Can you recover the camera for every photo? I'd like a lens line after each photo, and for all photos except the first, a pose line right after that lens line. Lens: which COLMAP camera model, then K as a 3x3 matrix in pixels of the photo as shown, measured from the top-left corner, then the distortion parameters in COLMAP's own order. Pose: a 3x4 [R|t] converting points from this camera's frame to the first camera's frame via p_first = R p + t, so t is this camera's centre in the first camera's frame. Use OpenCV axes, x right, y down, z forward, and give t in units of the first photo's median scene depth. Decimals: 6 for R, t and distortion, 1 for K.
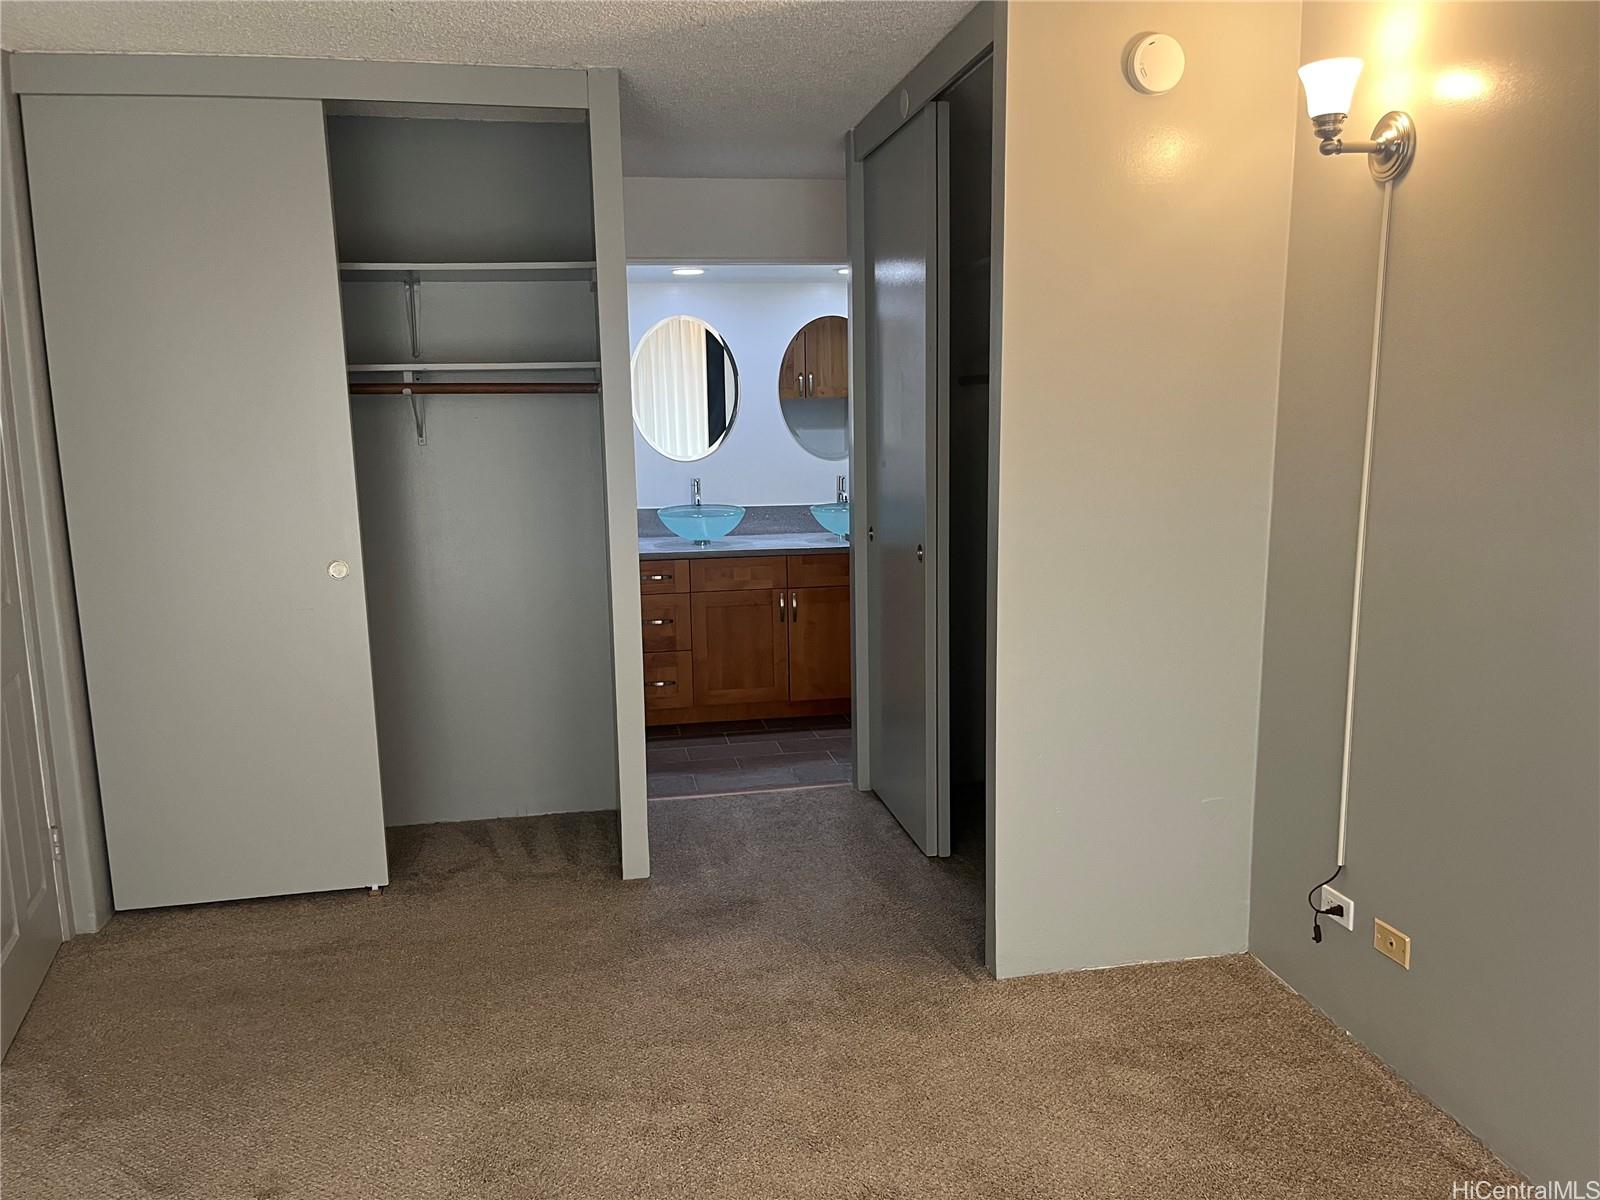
lens RADIAL K [[1213.7, 0, 800.0], [0, 1213.7, 597.1], [0, 0, 1]] dist [0.000208, -0.053303]
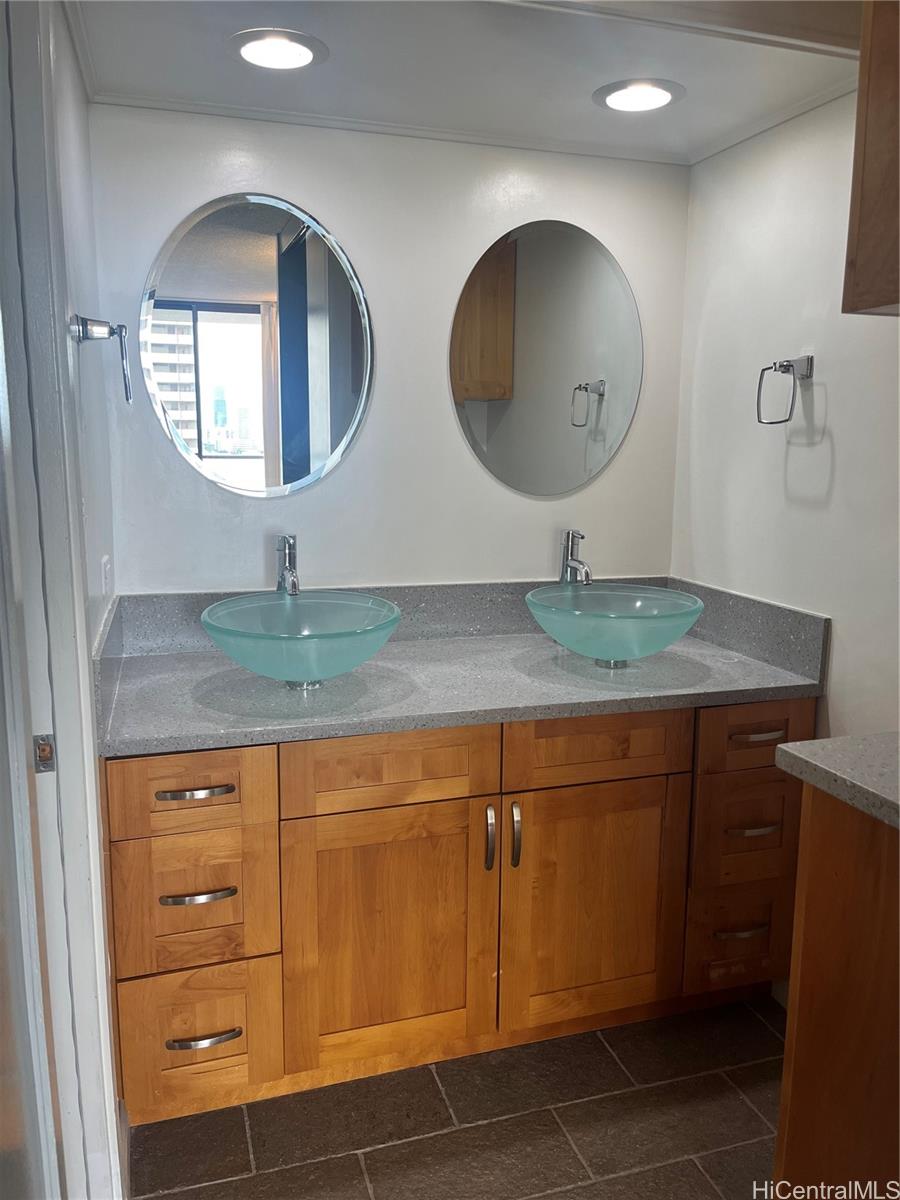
lens RADIAL K [[910.3, 0, 450.7], [0, 910.3, 600.6], [0, 0, 1]] dist [0.000208, -0.053303]
pose [[0.993510, 0.003382, 0.113696, -0.066689], [-0.001209, 0.999815, -0.019177, -0.071385], [-0.113740, 0.018915, 0.993330, 0.672411]]
